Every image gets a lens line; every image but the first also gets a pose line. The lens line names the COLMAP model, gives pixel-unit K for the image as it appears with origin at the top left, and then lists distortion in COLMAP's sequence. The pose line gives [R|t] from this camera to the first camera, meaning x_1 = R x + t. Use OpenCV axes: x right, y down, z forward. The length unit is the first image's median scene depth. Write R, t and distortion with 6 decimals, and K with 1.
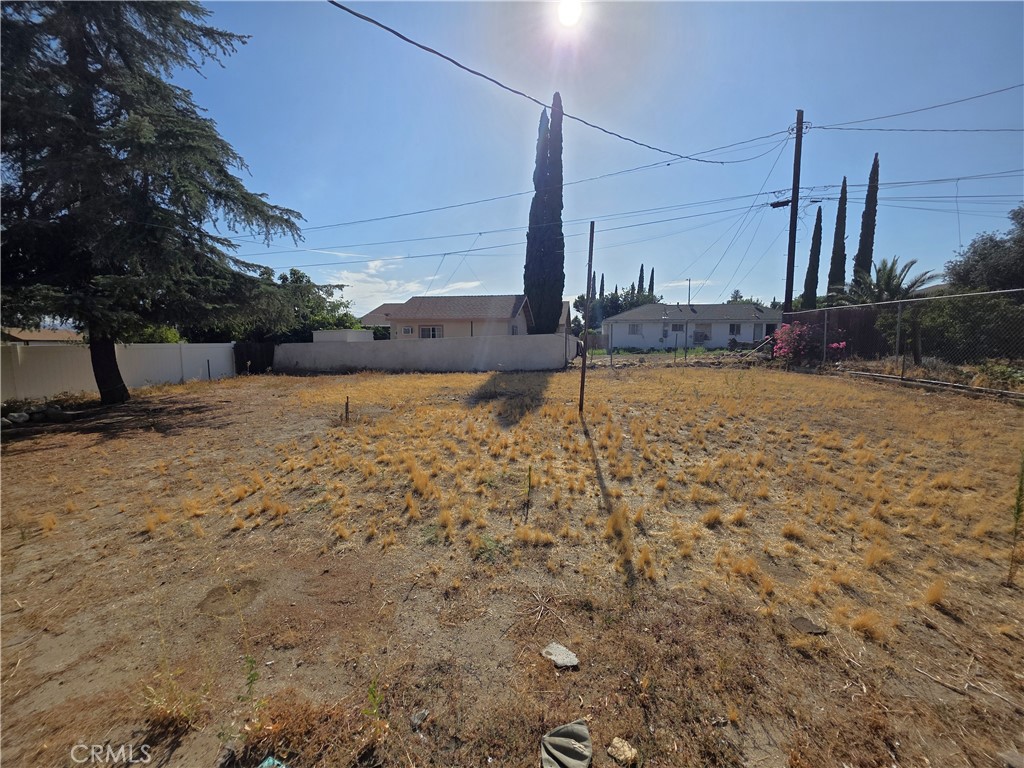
lens RADIAL K [[406.3, 0, 512.5], [0, 406.3, 378.3], [0, 0, 1]] dist [-0.009121, -0.000289]
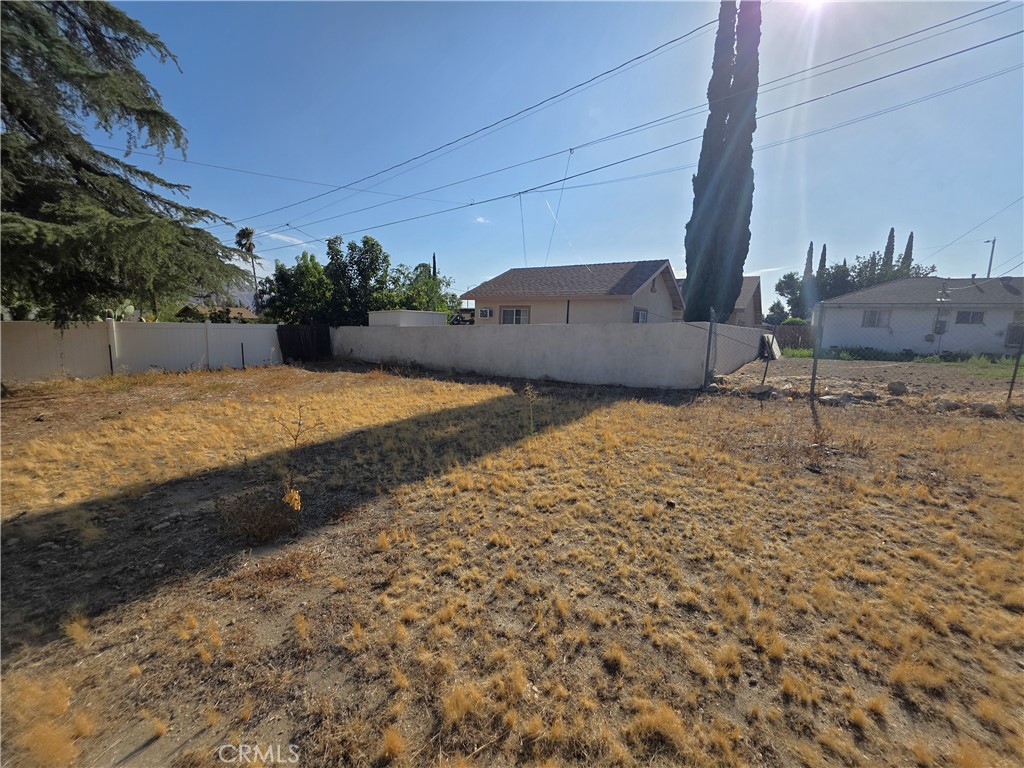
lens RADIAL K [[406.3, 0, 512.5], [0, 406.3, 378.3], [0, 0, 1]] dist [-0.009121, -0.000289]
pose [[0.909502, 0.079852, -0.407959, 0.060826], [-0.066093, 0.996671, 0.047737, -0.024623], [0.410413, -0.016454, 0.911751, 0.223833]]
